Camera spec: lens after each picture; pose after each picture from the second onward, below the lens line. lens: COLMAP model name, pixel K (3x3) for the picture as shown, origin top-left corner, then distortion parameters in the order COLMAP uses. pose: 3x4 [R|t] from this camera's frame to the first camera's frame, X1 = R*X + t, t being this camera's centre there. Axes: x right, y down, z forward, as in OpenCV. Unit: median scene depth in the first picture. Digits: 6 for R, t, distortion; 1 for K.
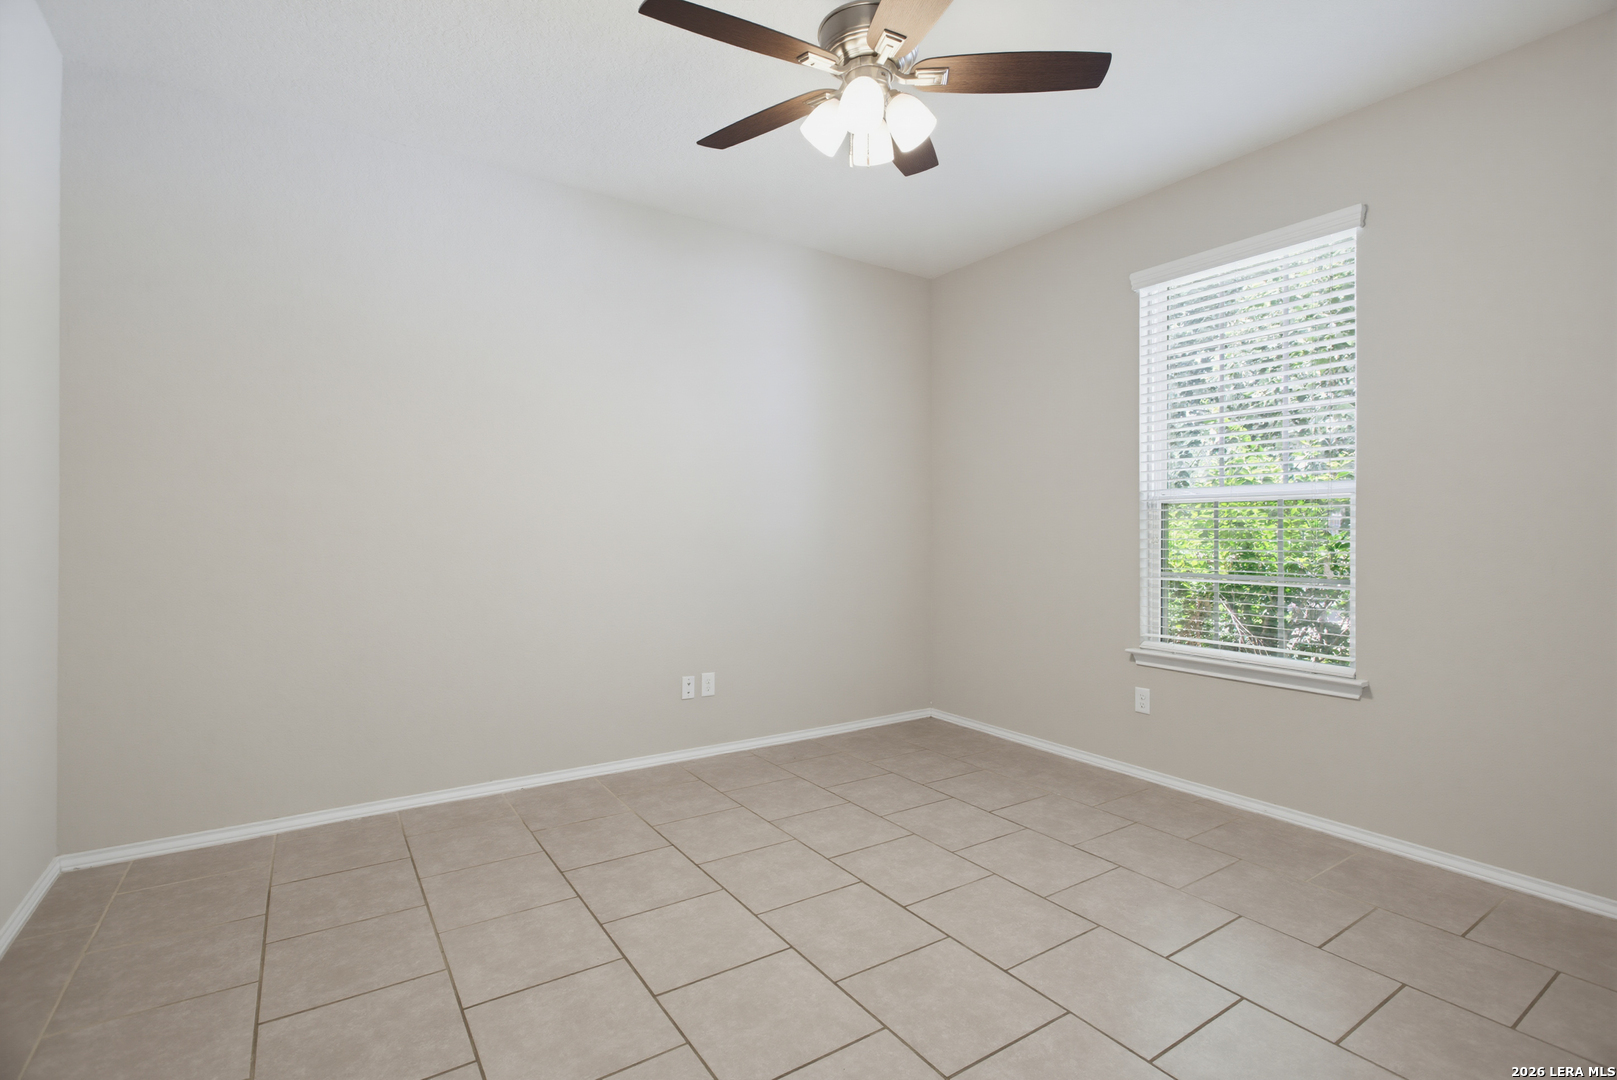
lens RADIAL K [[761.2, 0, 808.7], [0, 761.2, 535.9], [0, 0, 1]] dist [-0.003371, 0.000557]
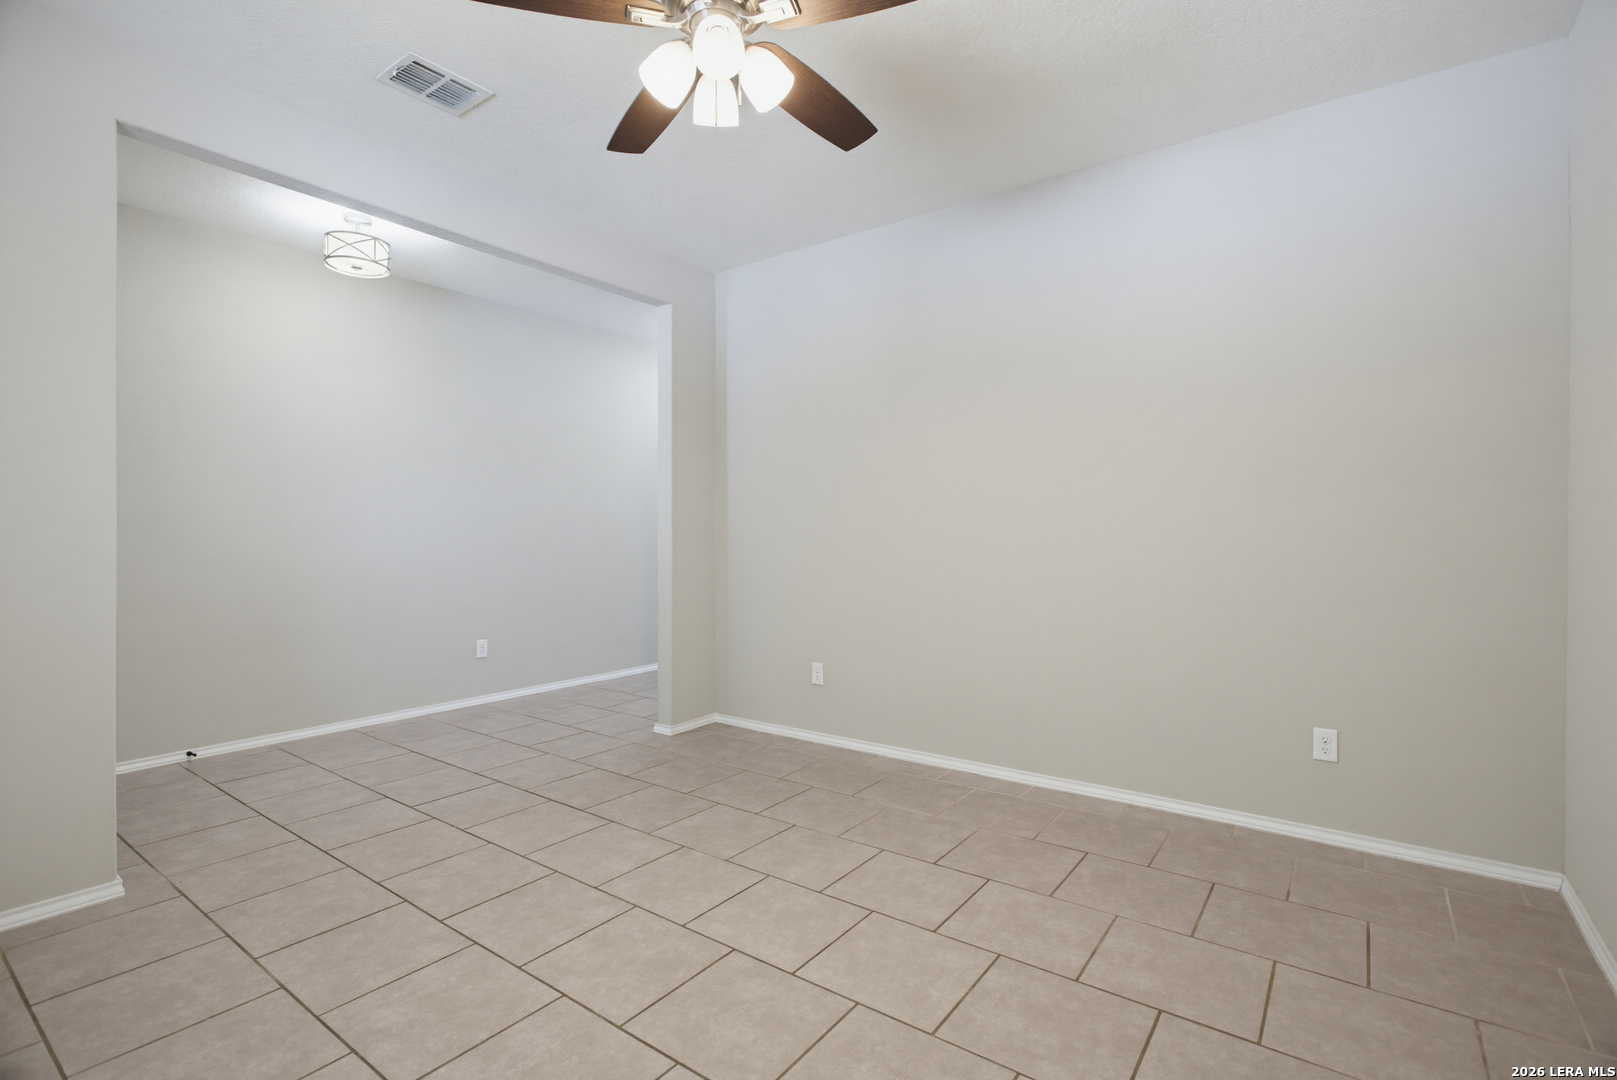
lens RADIAL K [[761.2, 0, 808.4], [0, 761.2, 536.6], [0, 0, 1]] dist [-0.003371, 0.000557]
pose [[-0.942042, -0.000611, -0.335495, 0.285480], [-0.004783, 0.999921, 0.011608, -0.013122], [0.335461, 0.012540, -0.941971, 1.954746]]
